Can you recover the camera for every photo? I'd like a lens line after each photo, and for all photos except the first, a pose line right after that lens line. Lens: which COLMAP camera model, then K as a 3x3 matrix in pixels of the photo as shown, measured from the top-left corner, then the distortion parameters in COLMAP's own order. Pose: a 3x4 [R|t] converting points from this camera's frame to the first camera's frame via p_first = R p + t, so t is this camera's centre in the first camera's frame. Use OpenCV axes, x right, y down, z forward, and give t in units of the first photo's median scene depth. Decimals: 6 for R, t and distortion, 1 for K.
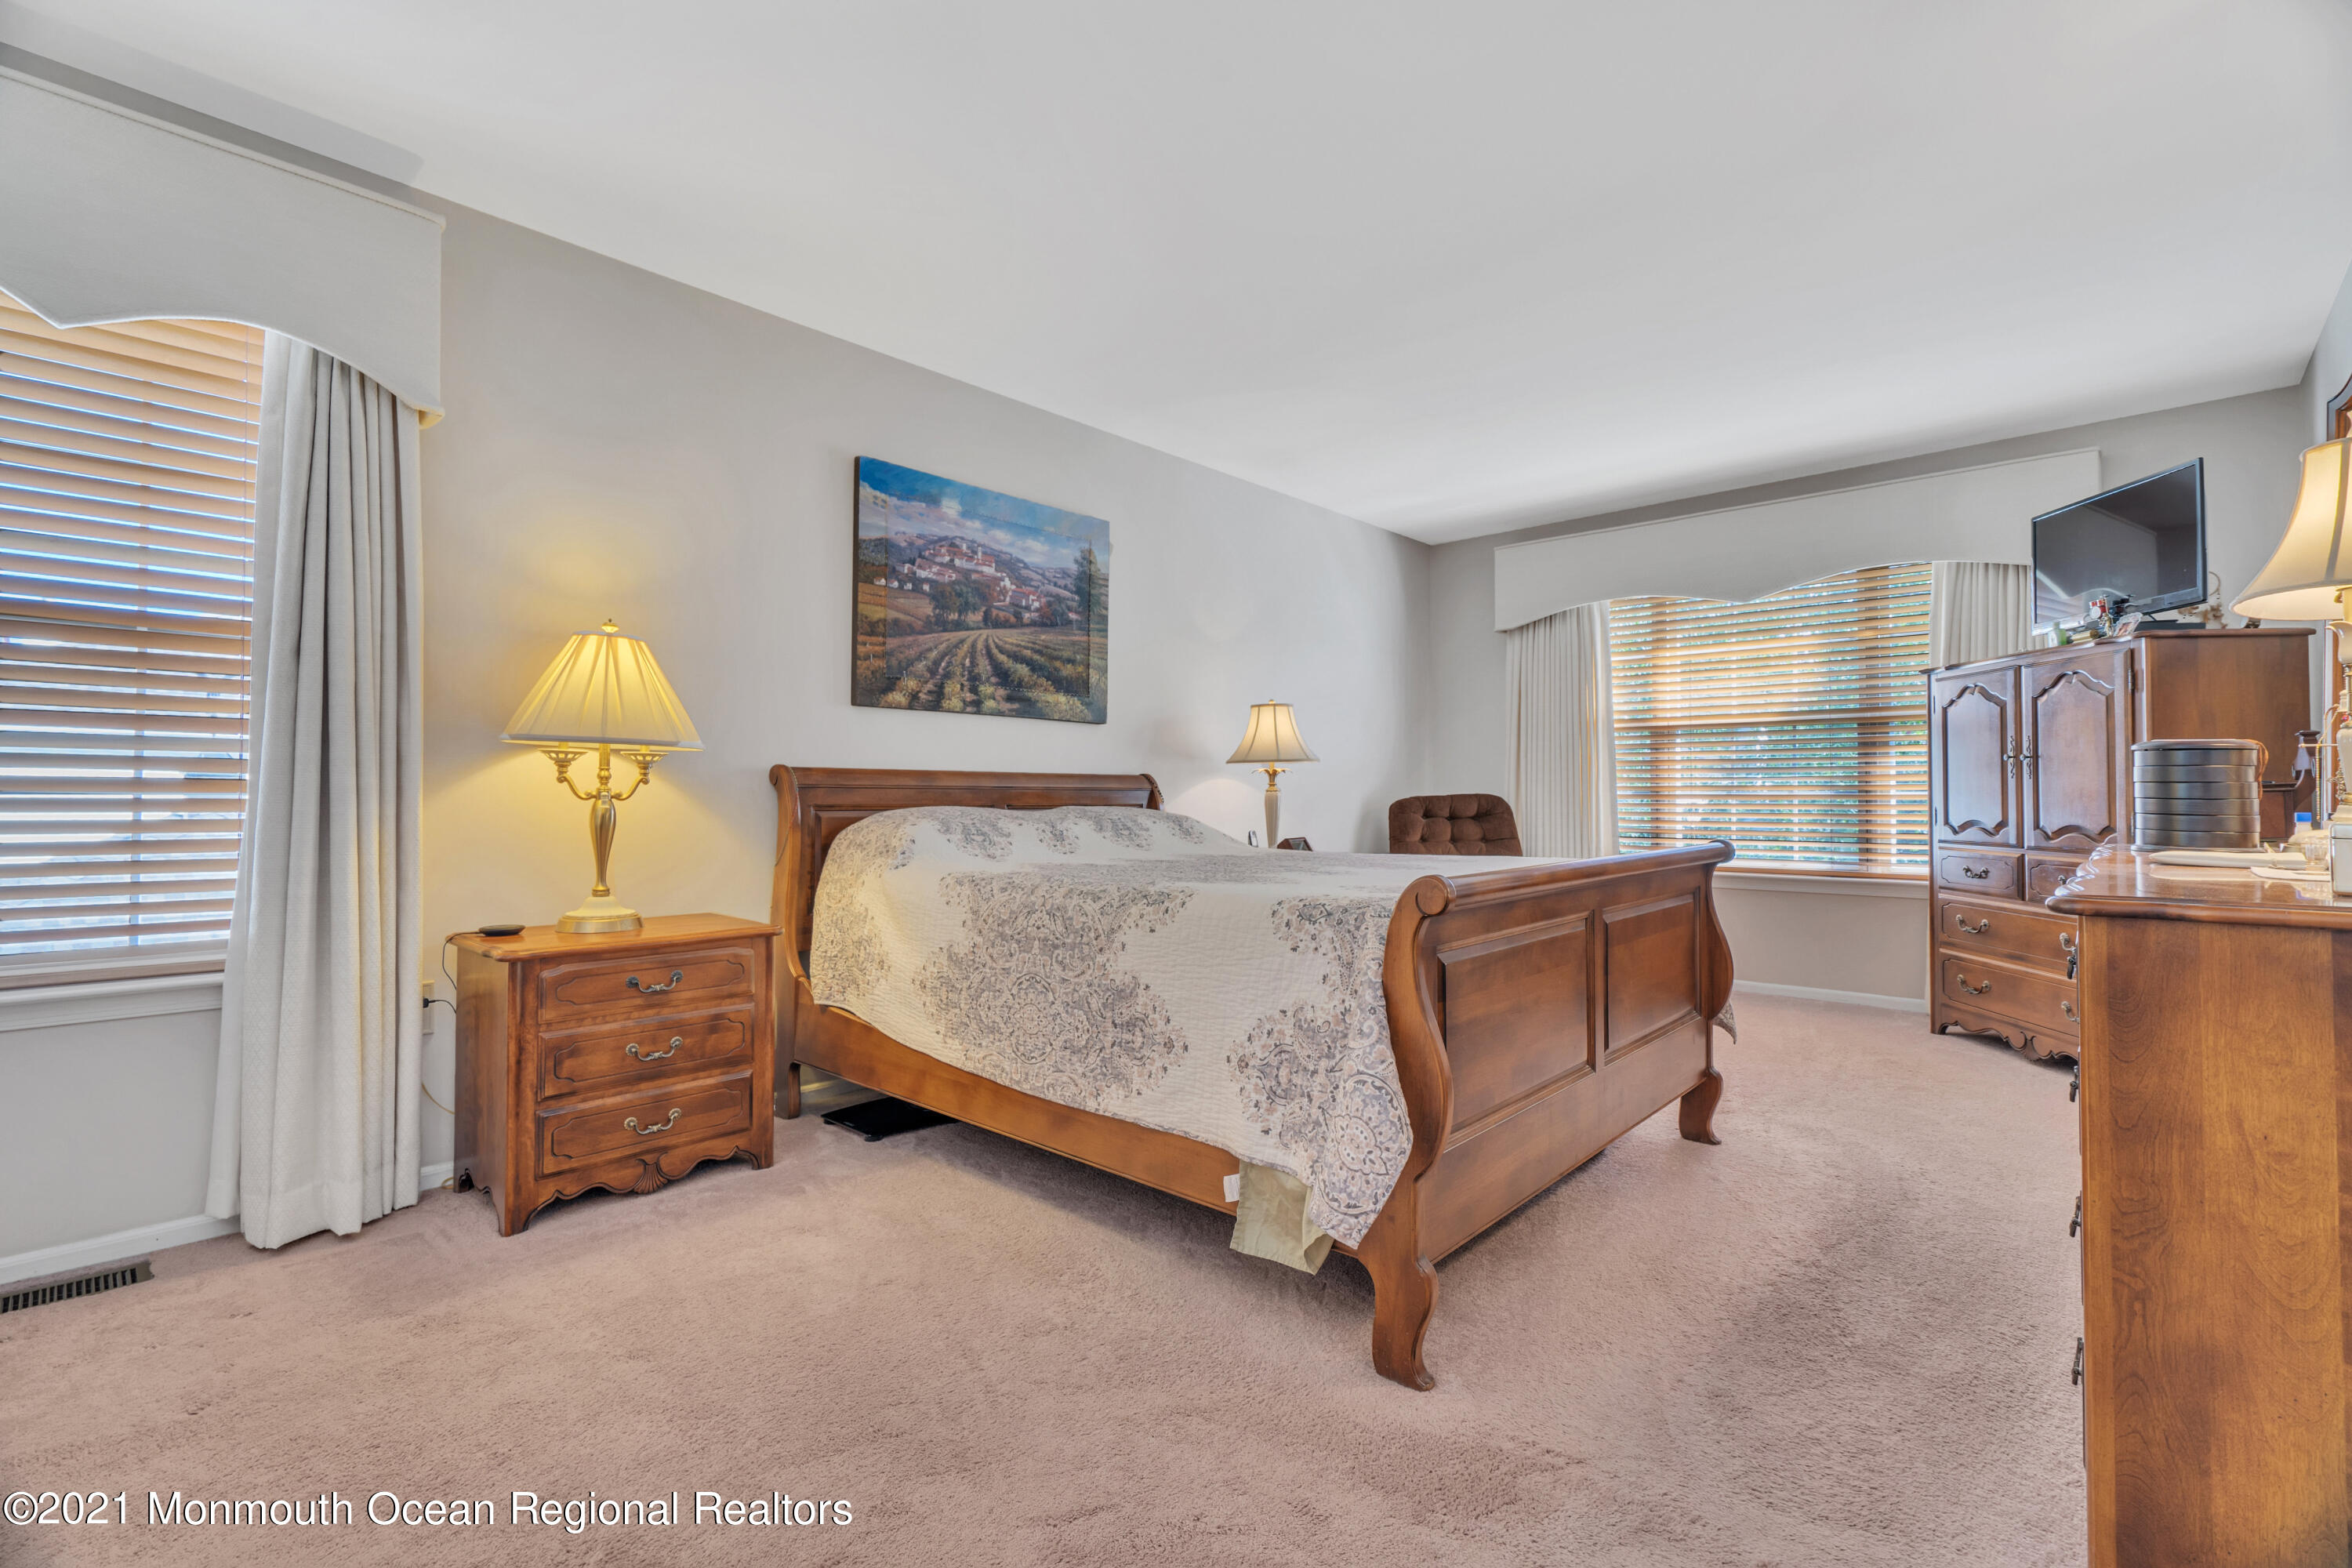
lens RADIAL K [[1045.9, 0, 1174.8], [0, 1045.9, 789.6], [0, 0, 1]] dist [0.000839, -0.000131]
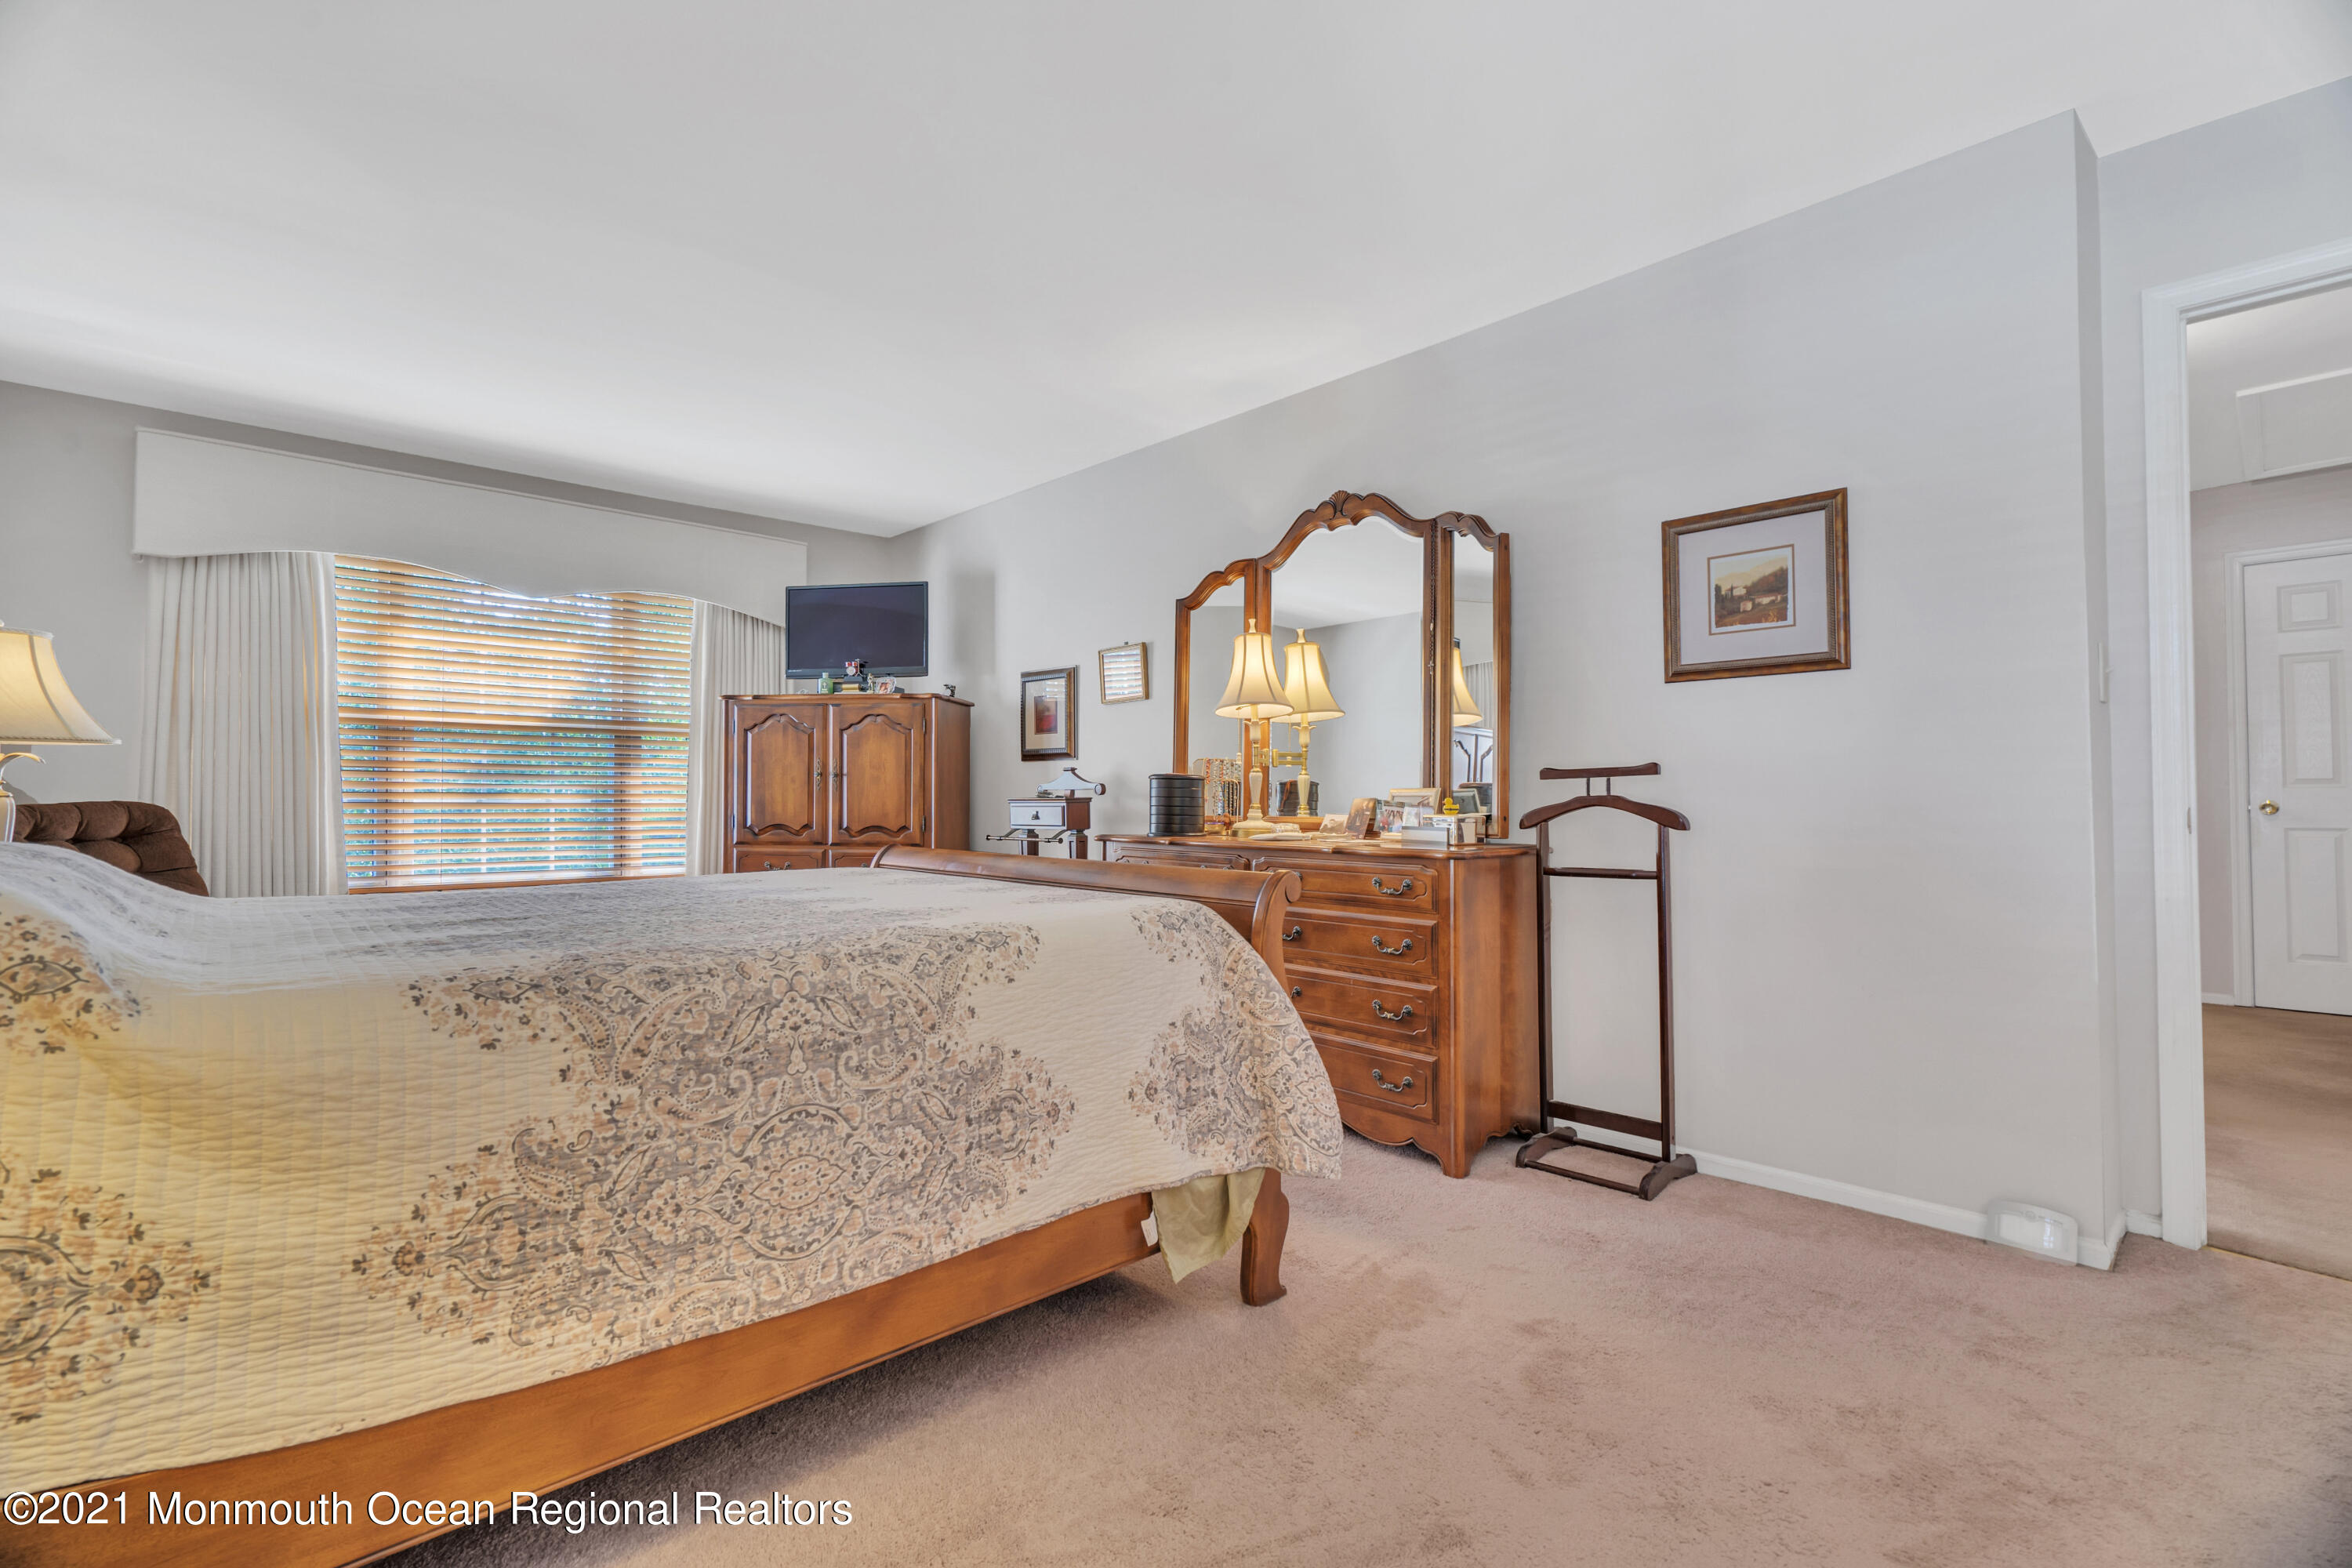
lens RADIAL K [[1045.9, 0, 1174.7], [0, 1045.9, 783.5], [0, 0, 1]] dist [0.000839, -0.000131]
pose [[0.088002, 0.017629, 0.995964, -0.678679], [-0.005342, 0.999837, -0.017226, 0.000723], [-0.996106, -0.003804, 0.088082, 0.694028]]
